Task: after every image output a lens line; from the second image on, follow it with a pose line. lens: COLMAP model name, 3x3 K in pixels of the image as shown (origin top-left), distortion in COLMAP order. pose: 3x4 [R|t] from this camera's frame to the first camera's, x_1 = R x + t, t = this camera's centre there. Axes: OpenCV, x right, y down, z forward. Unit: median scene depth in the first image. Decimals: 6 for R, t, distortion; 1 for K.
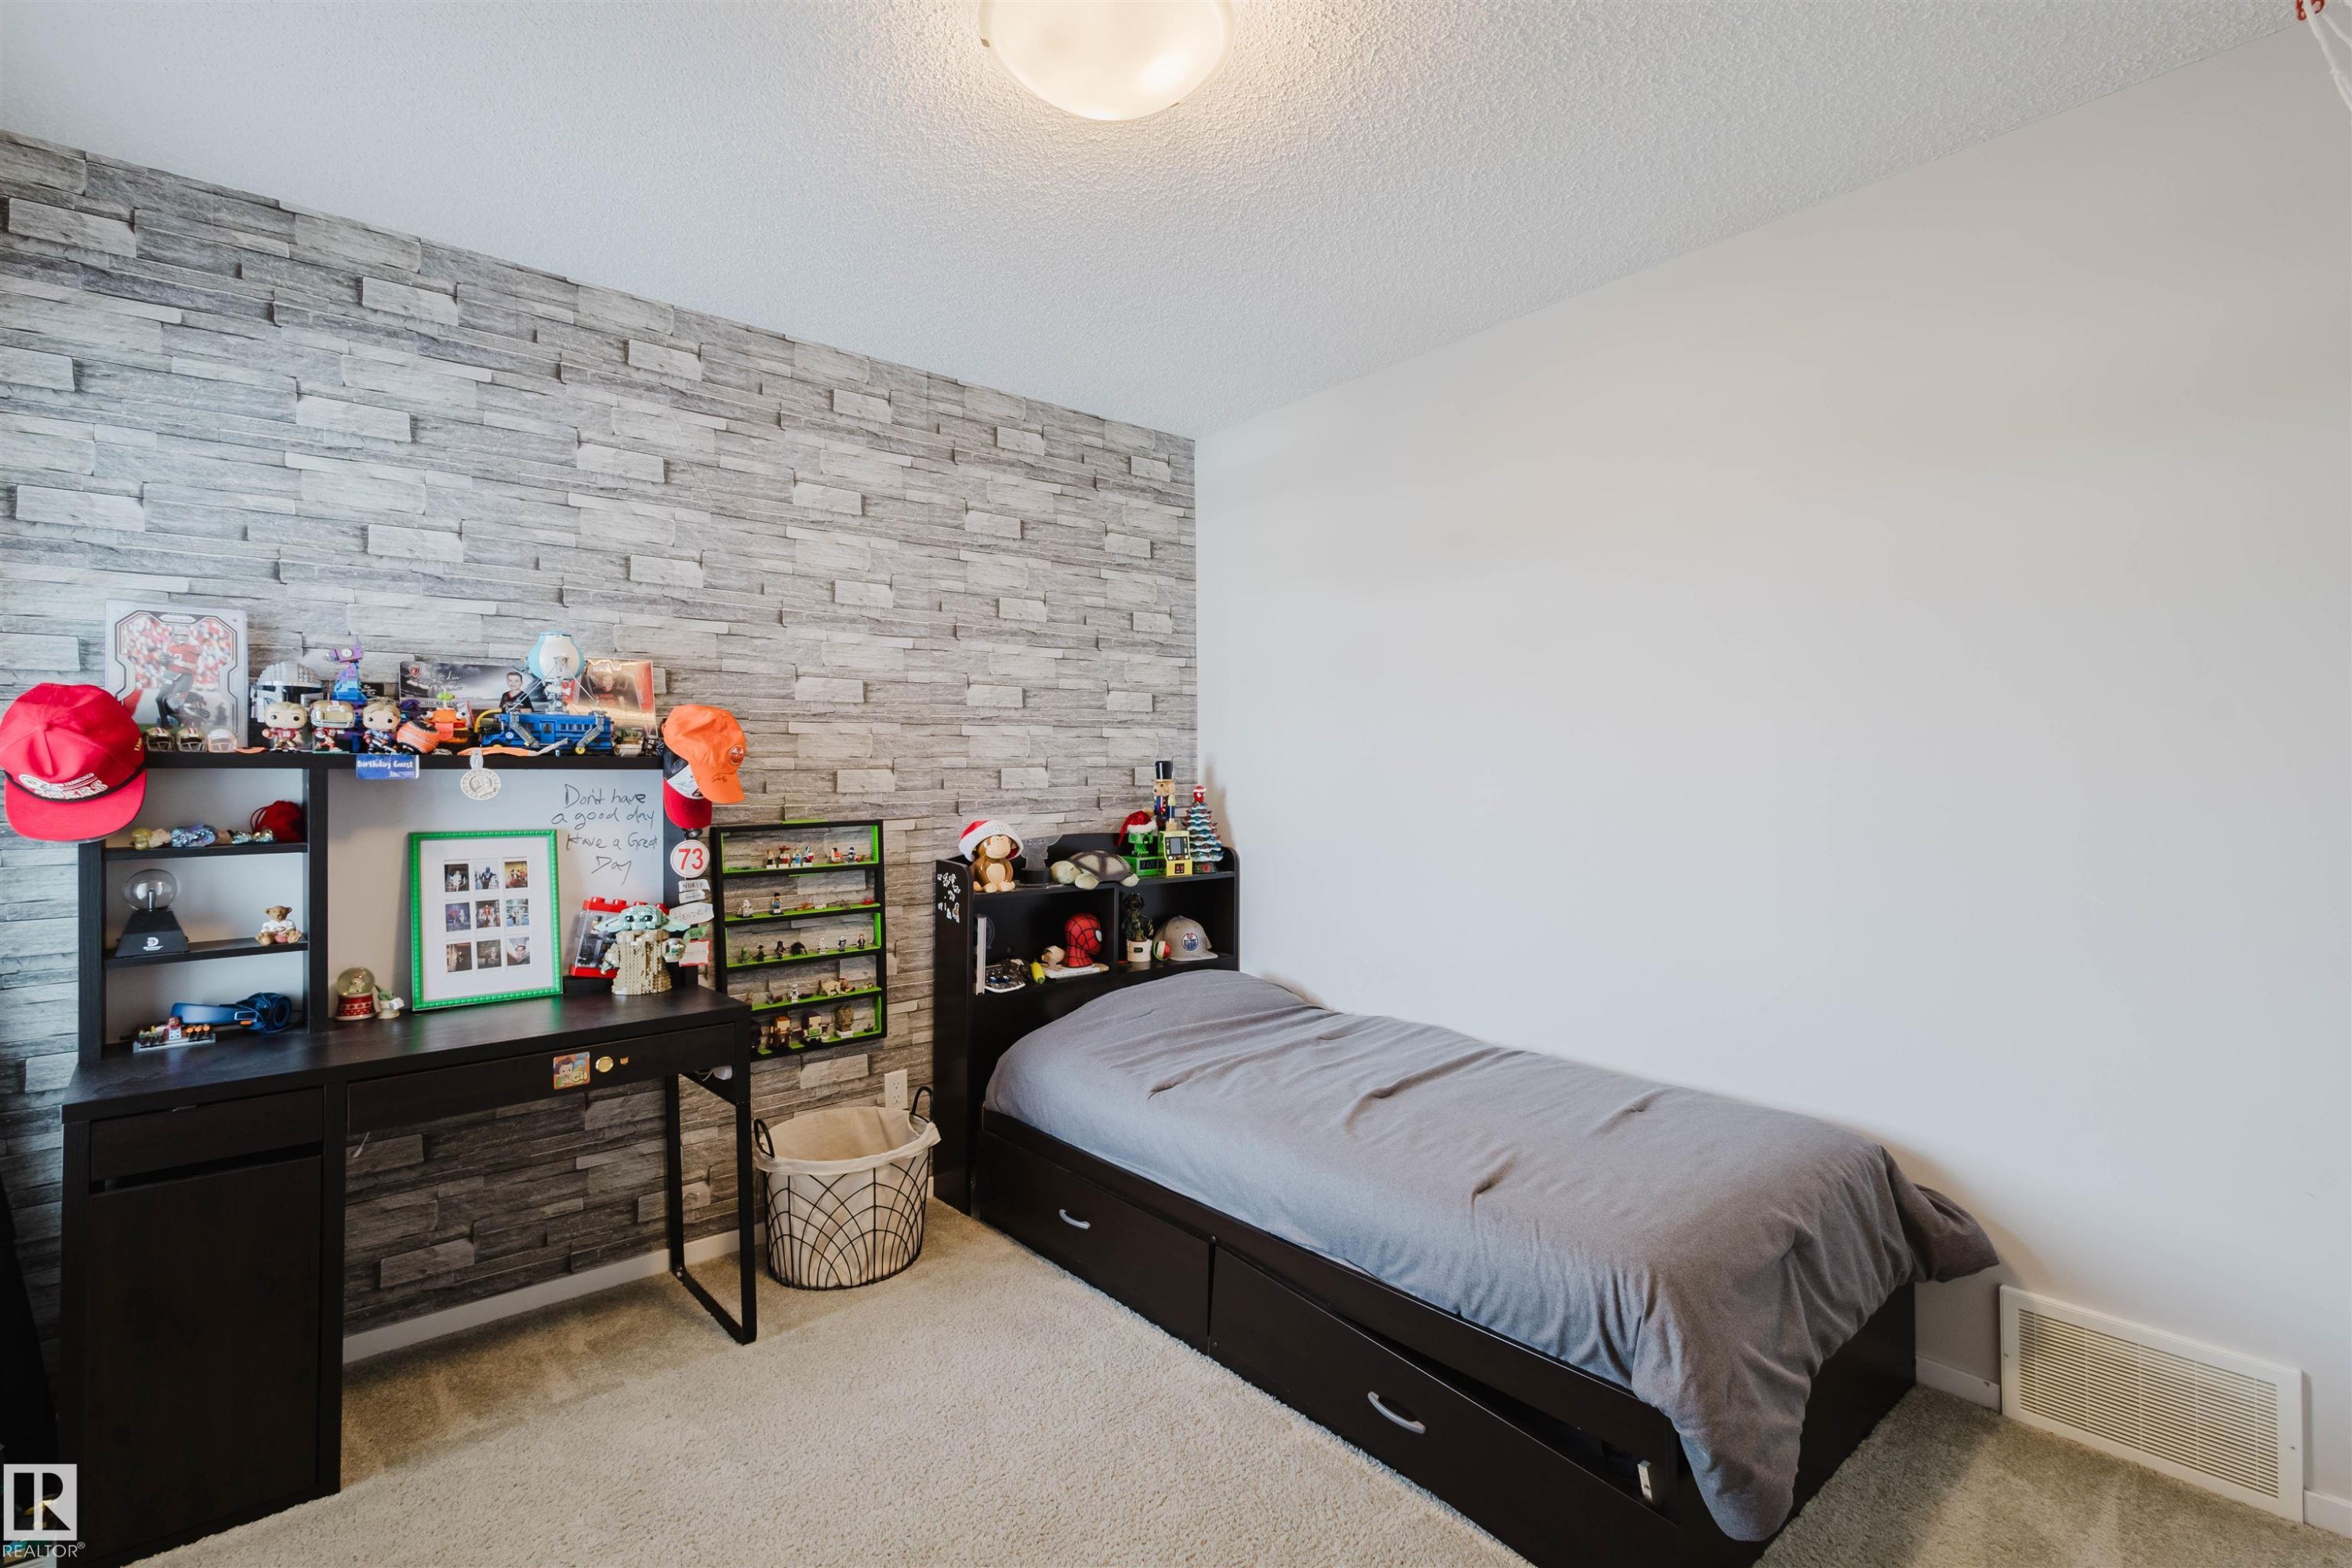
lens RADIAL K [[1083.4, 0, 1162.2], [0, 1083.4, 781.4], [0, 0, 1]] dist [0.012831, -0.003904]
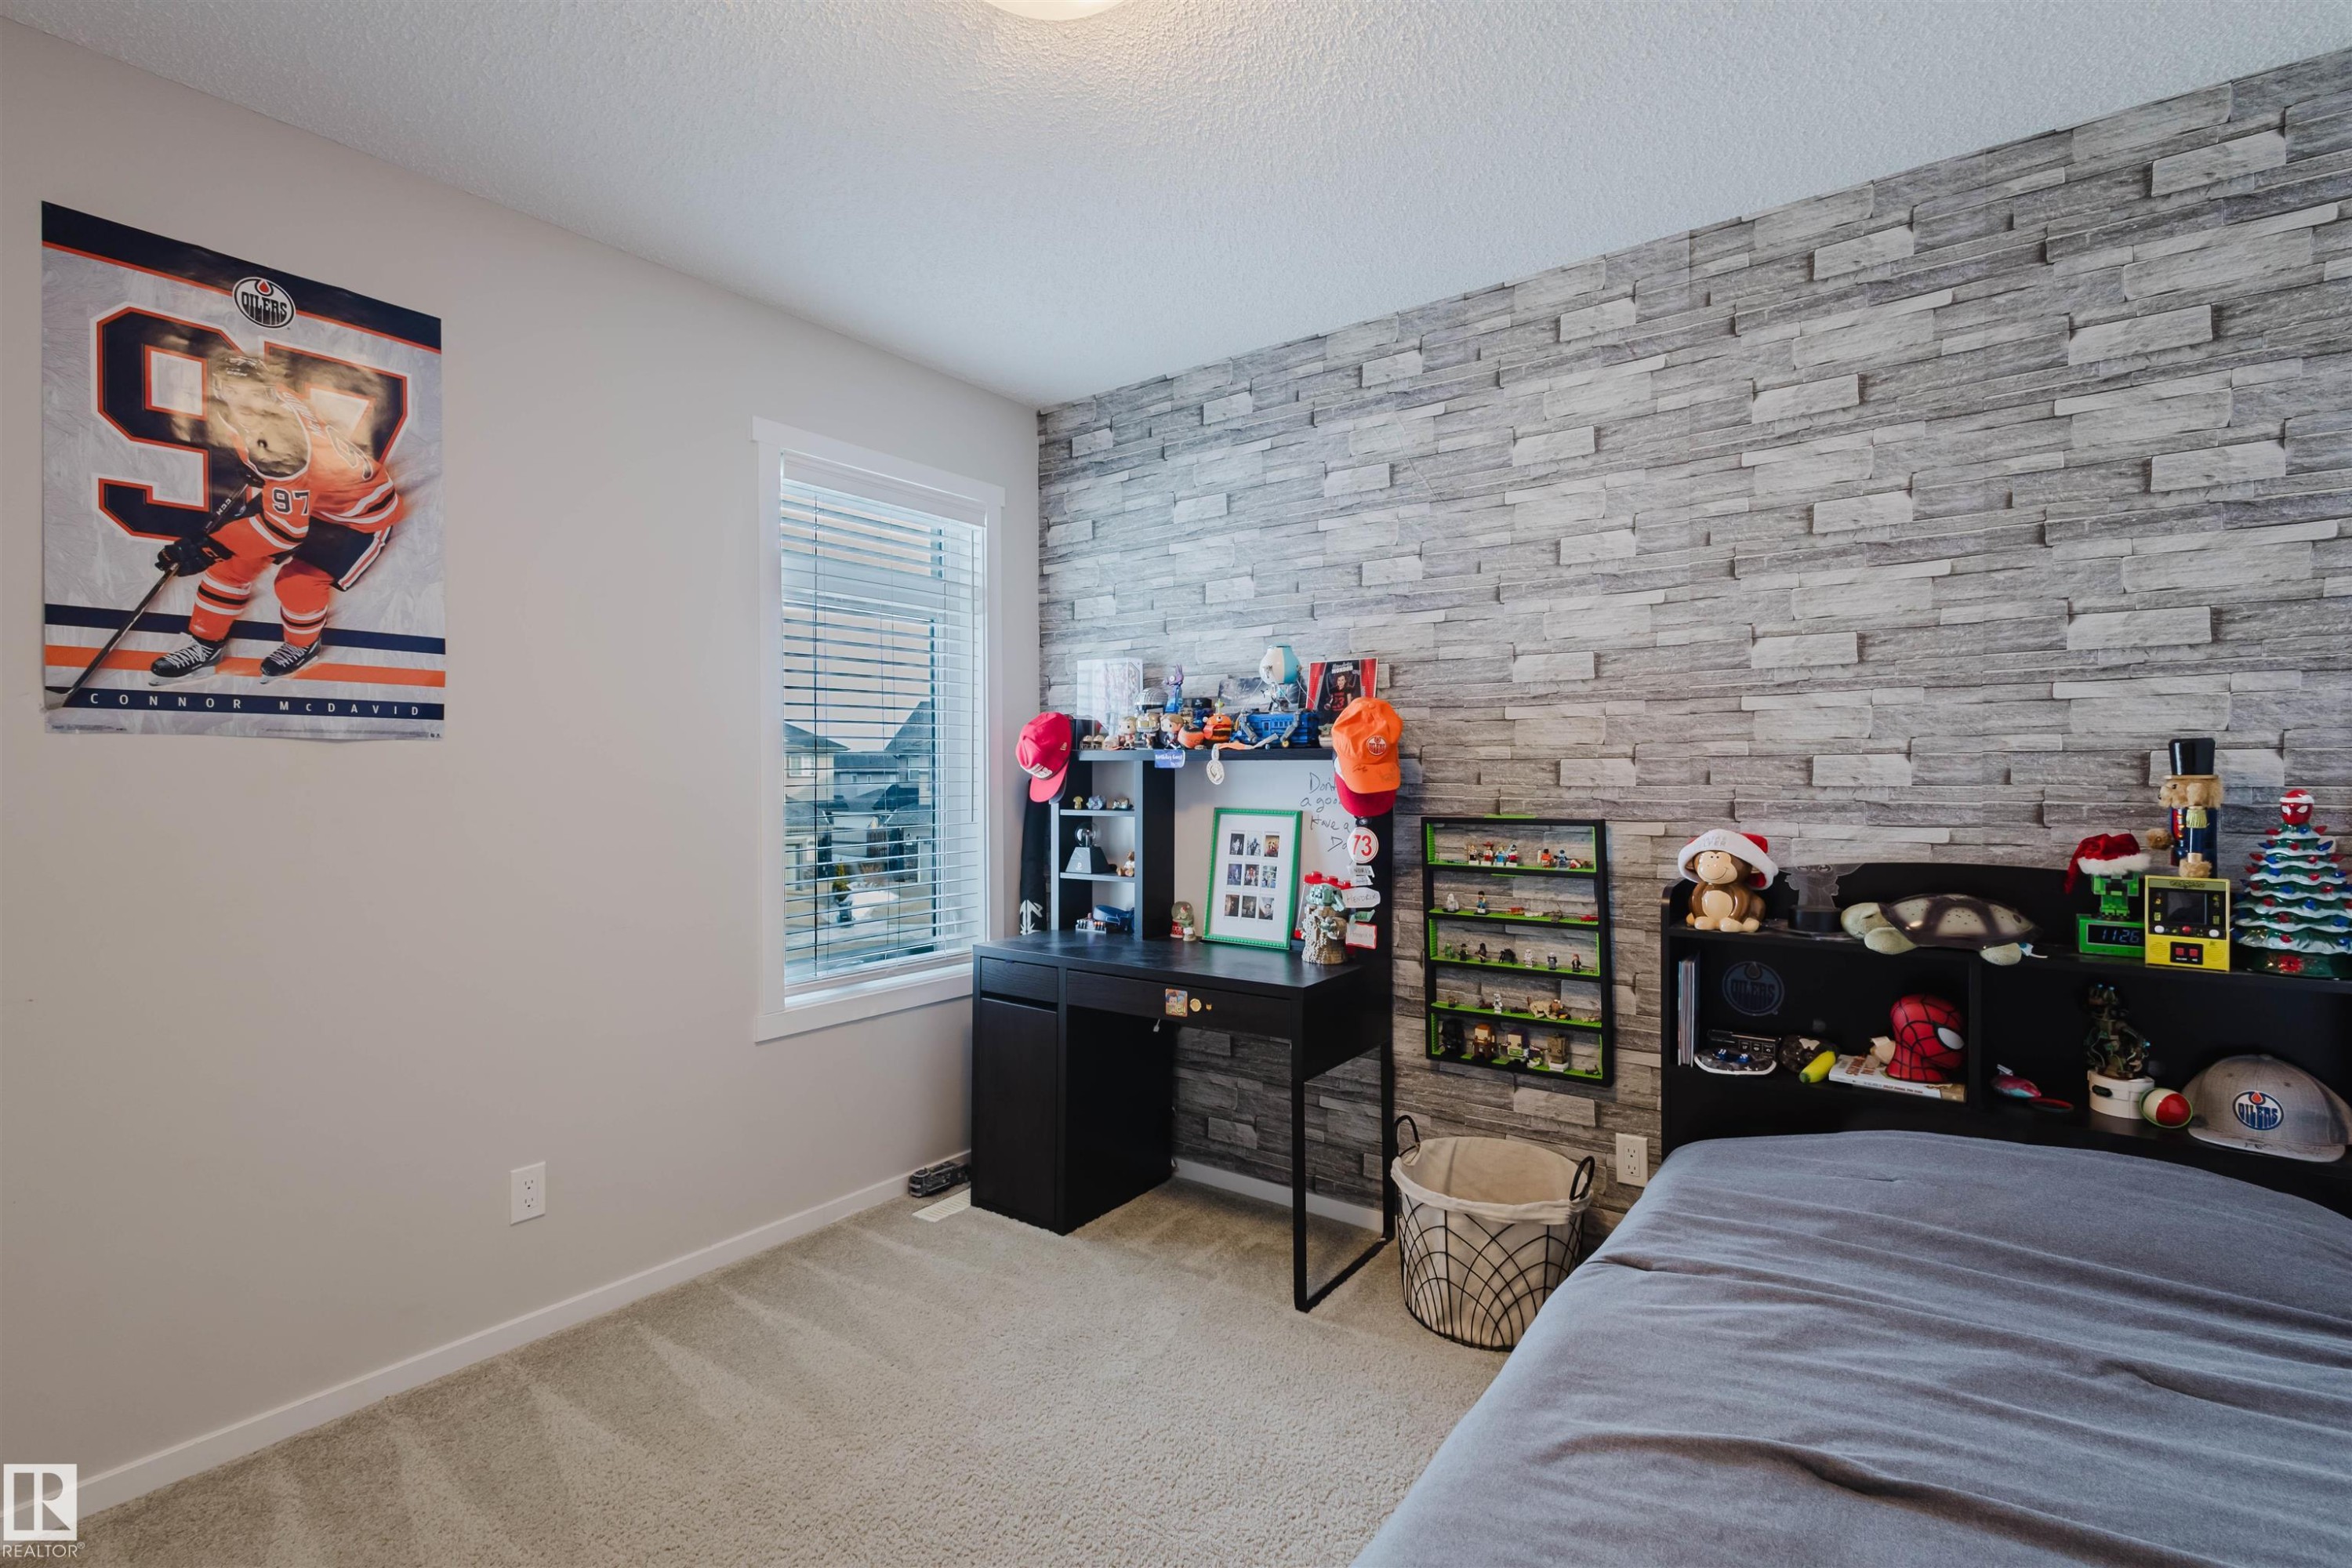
lens RADIAL K [[1083.4, 0, 1163.6], [0, 1083.4, 774.1], [0, 0, 1]] dist [0.012831, -0.003904]
pose [[0.230012, 0.015904, -0.973058, 0.486140], [-0.000735, 0.999869, 0.016168, -0.013036], [0.973187, -0.003003, 0.229994, 0.515639]]
